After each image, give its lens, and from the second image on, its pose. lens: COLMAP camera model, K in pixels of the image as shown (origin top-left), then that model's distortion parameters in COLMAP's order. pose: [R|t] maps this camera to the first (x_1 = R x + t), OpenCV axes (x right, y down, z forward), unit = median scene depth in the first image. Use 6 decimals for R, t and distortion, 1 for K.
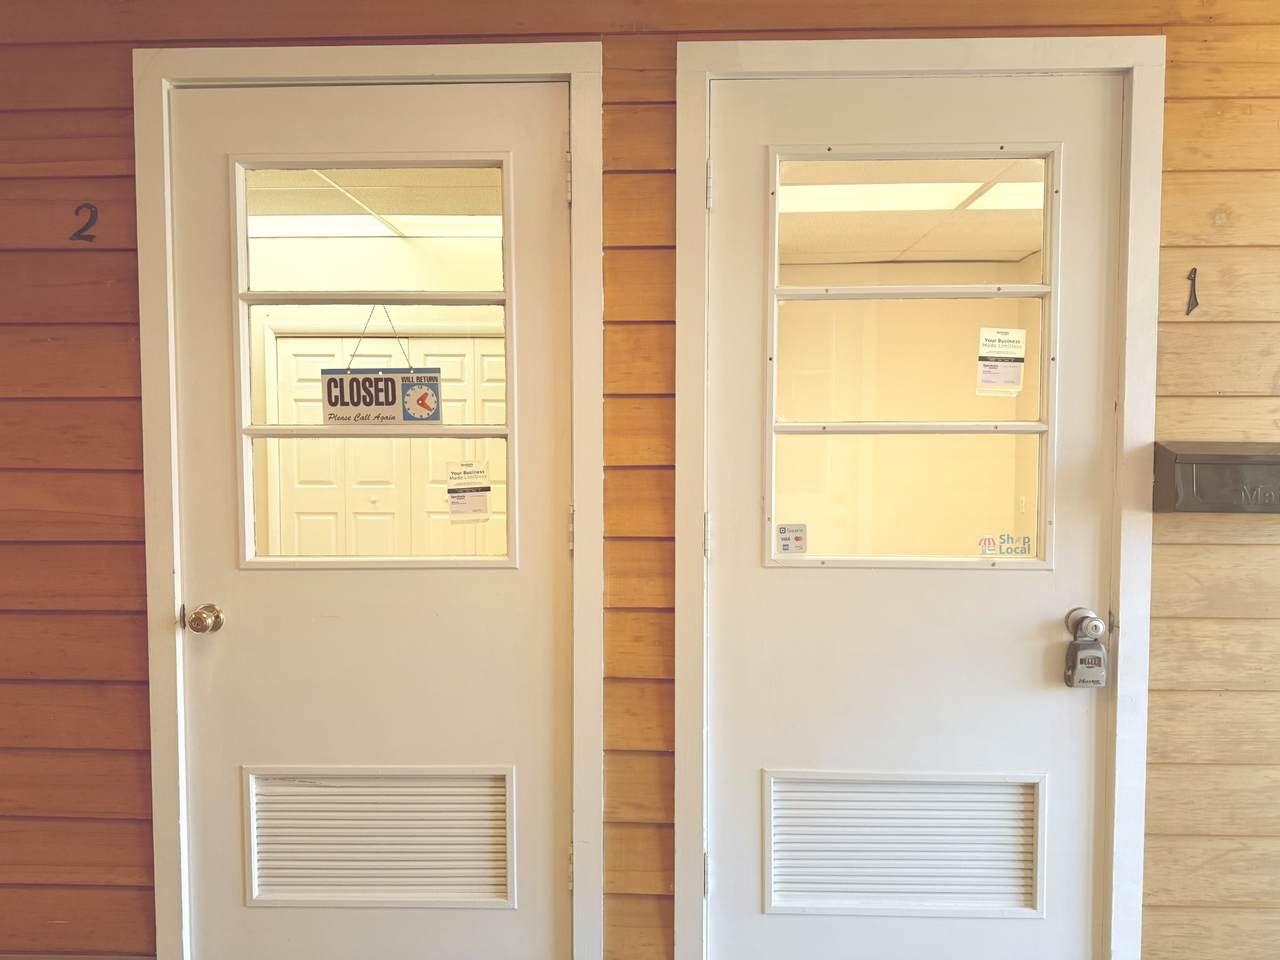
lens RADIAL K [[897.4, 0, 637.9], [0, 897.4, 469.1], [0, 0, 1]] dist [0.065004, -0.068625]
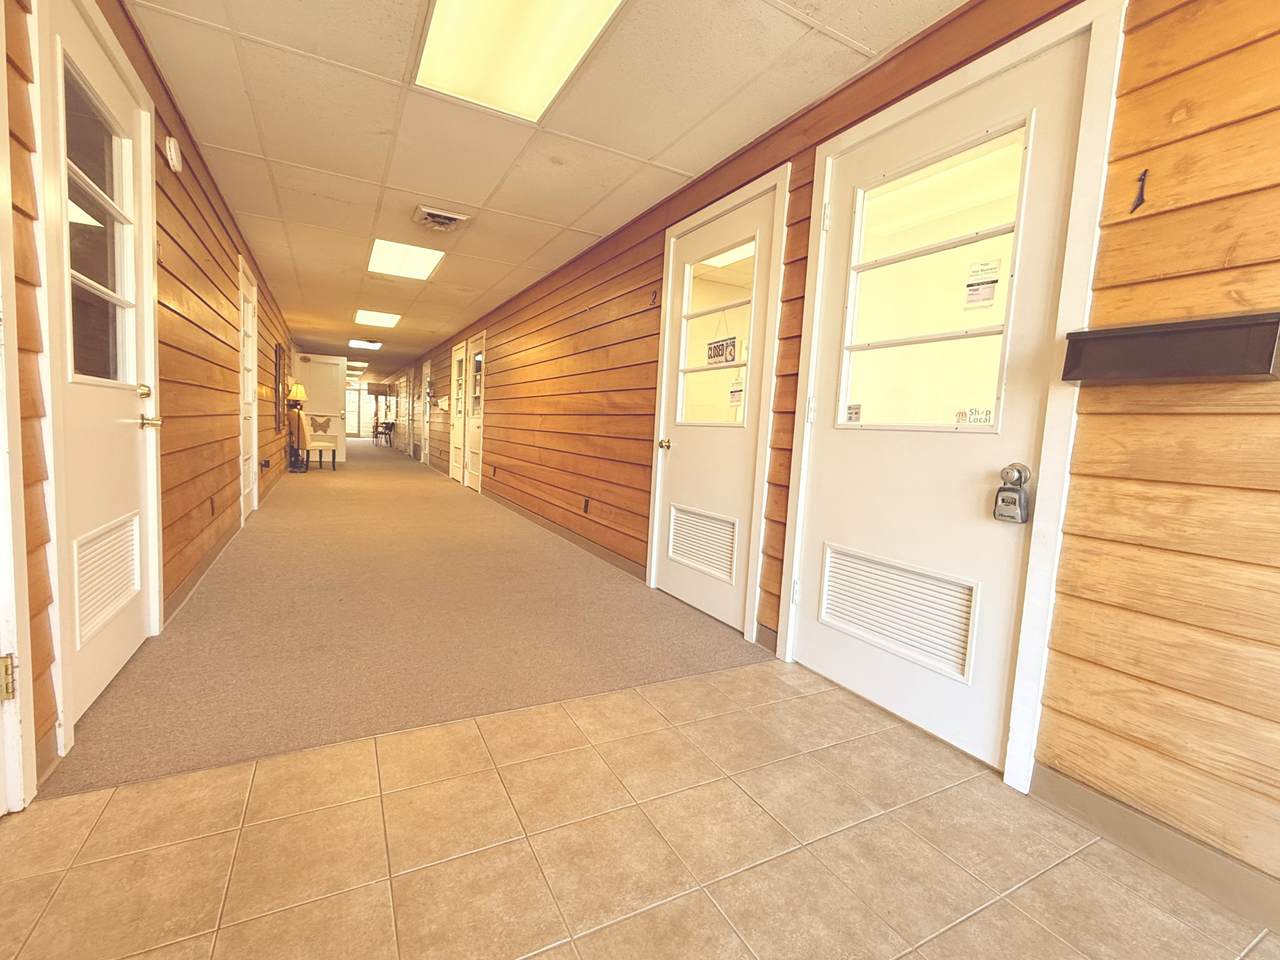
lens RADIAL K [[566.4, 0, 639.7], [0, 566.4, 478.3], [0, 0, 1]] dist [0.001122, 0.000150]
pose [[0.501859, 0.099466, -0.859212, 0.912016], [-0.094545, 0.993722, 0.059814, 0.175511], [0.859767, 0.051216, 0.508112, 0.110212]]
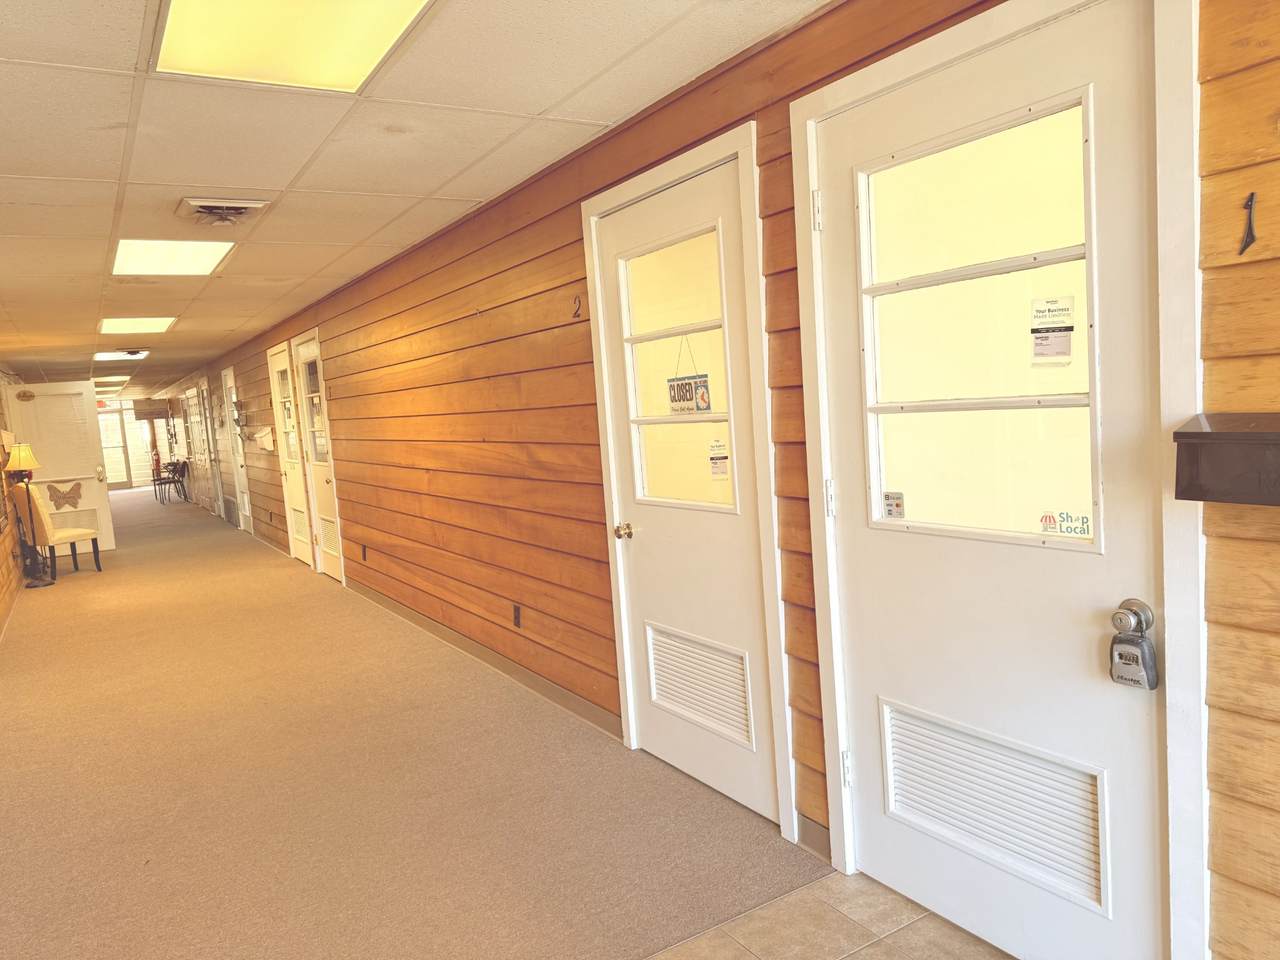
lens RADIAL K [[897.4, 0, 636.0], [0, 897.4, 482.1], [0, 0, 1]] dist [0.065004, -0.068625]
pose [[0.548135, 0.036980, -0.835572, 0.956366], [0.036357, 0.997024, 0.067975, -0.041923], [0.835599, -0.067638, 0.545159, 0.102726]]
